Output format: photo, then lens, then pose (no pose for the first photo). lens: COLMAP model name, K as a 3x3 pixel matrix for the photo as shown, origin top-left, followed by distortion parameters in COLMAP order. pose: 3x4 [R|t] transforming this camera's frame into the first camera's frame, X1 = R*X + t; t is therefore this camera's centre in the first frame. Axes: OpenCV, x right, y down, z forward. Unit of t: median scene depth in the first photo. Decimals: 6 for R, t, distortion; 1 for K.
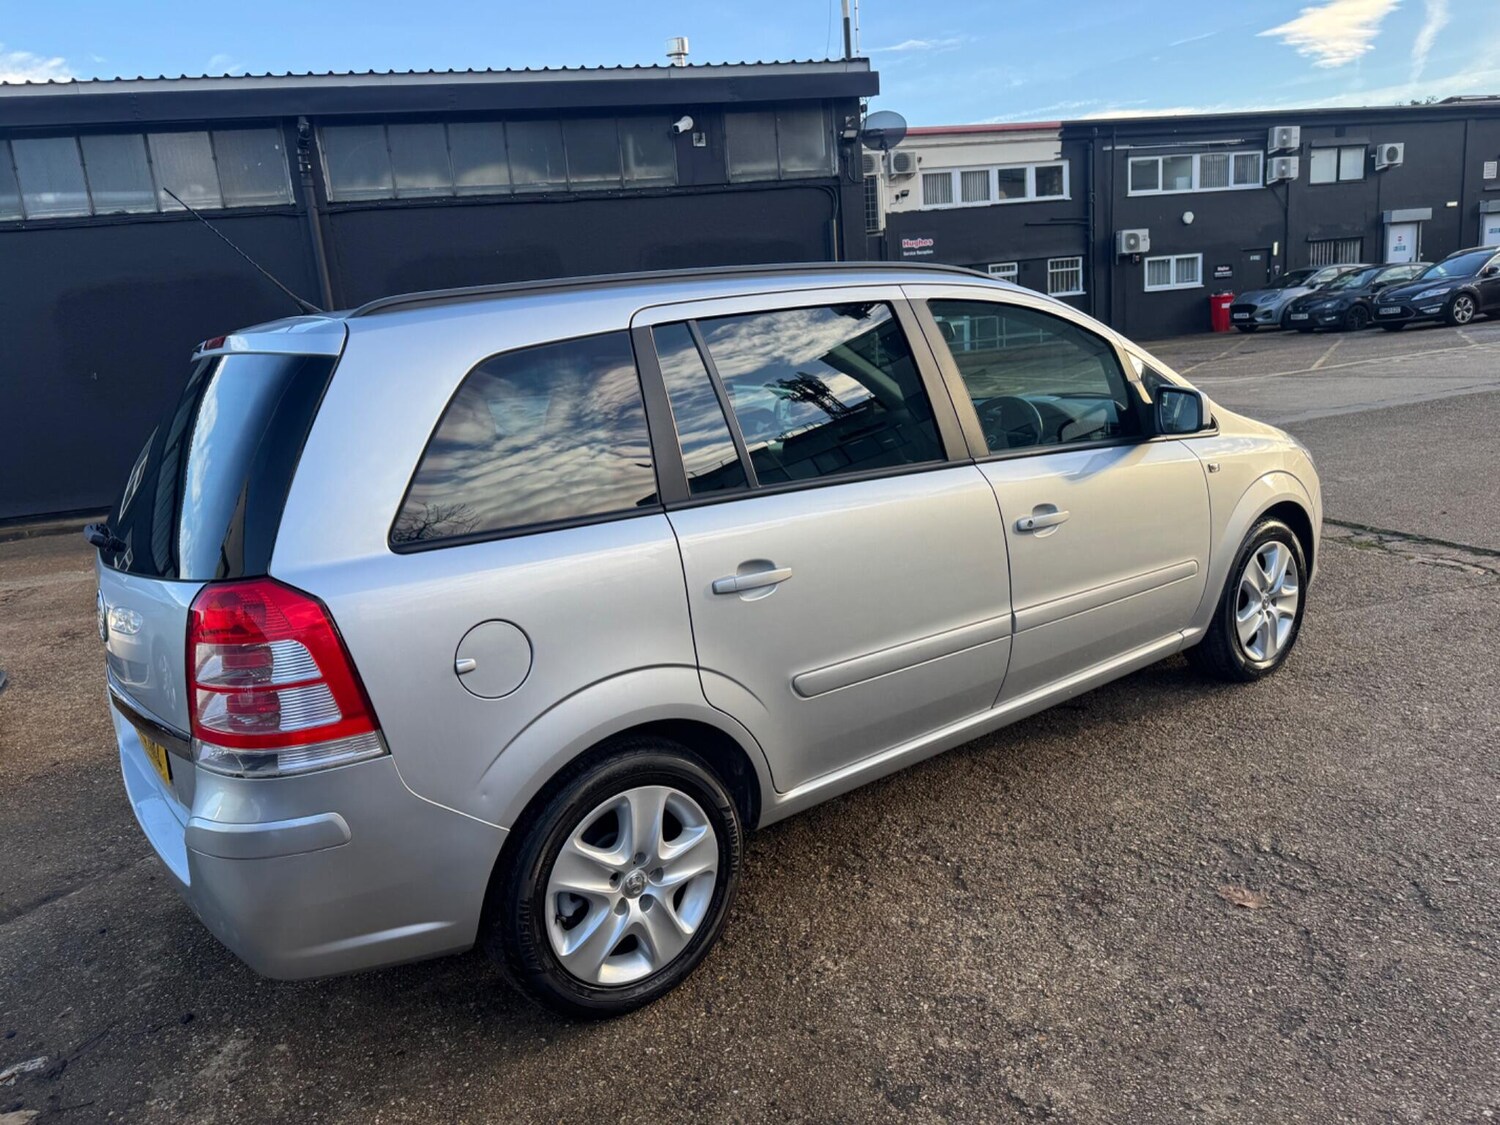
lens RADIAL K [[1085.5, 0, 743.2], [0, 1085.5, 557.4], [0, 0, 1]] dist [0.032935, -0.030444]
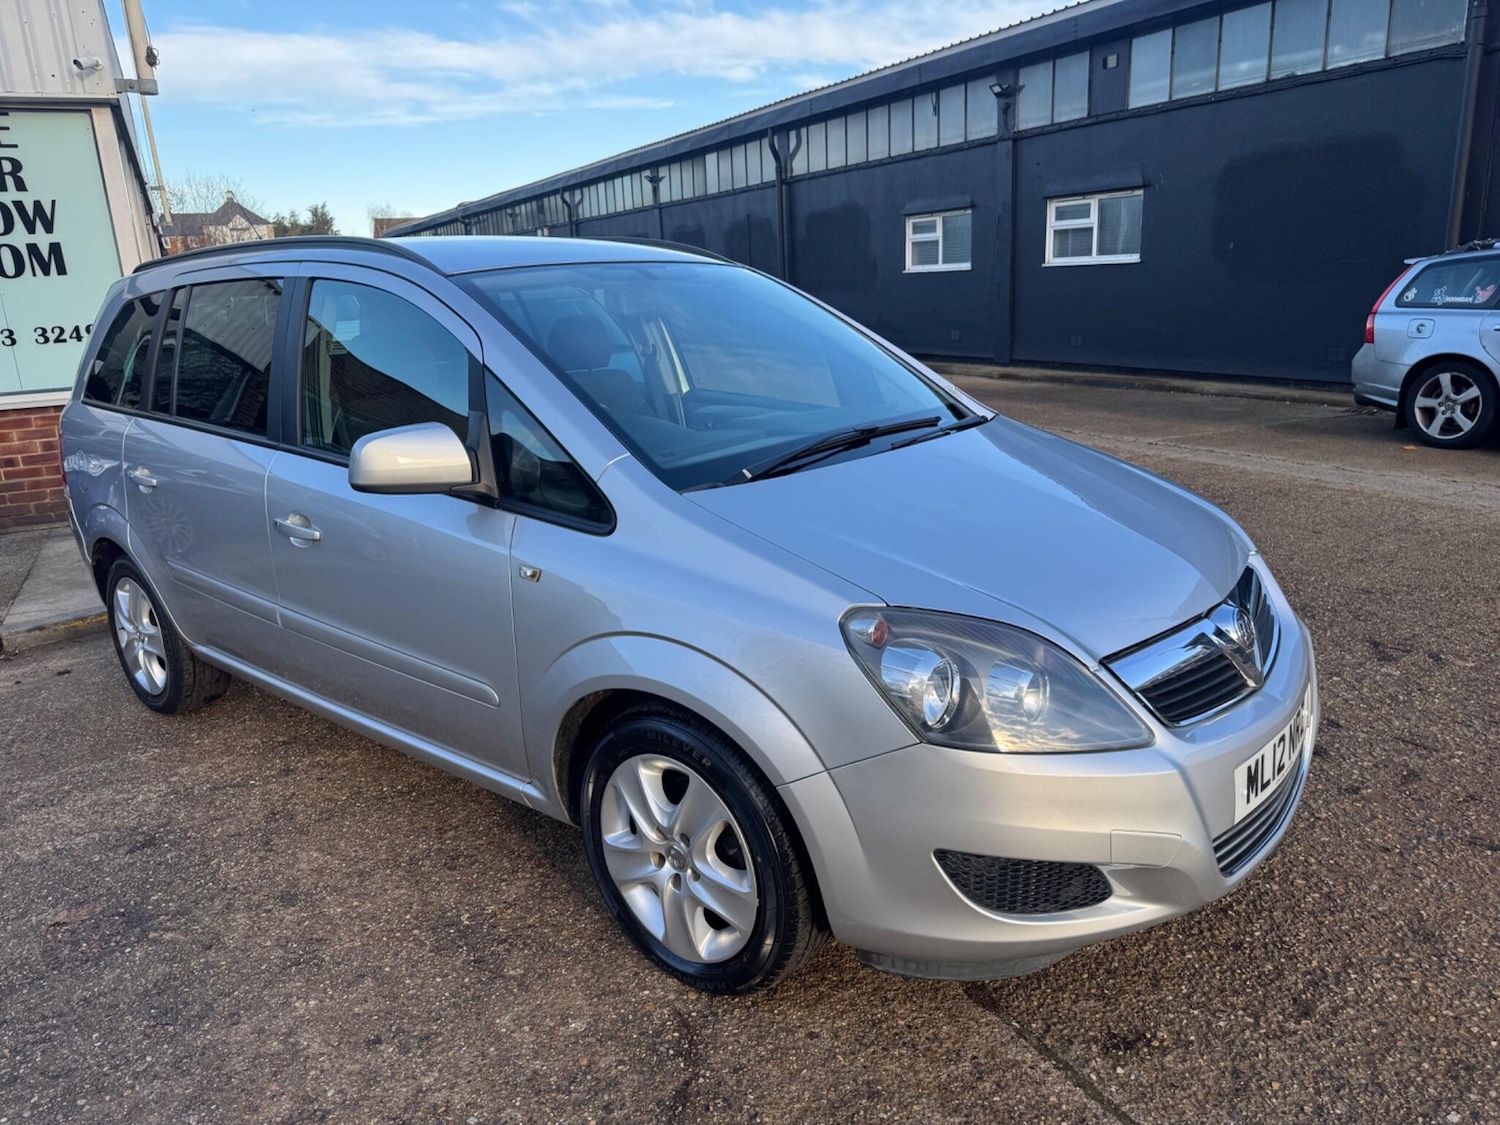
lens RADIAL K [[1090.1, 0, 774.5], [0, 1090.1, 566.2], [0, 0, 1]] dist [0.021503, -0.026399]
pose [[0.207339, 0.332959, -0.919863, 1.000993], [-0.179232, 0.937310, 0.298875, -0.298154], [0.961710, 0.102900, 0.254018, 0.928619]]
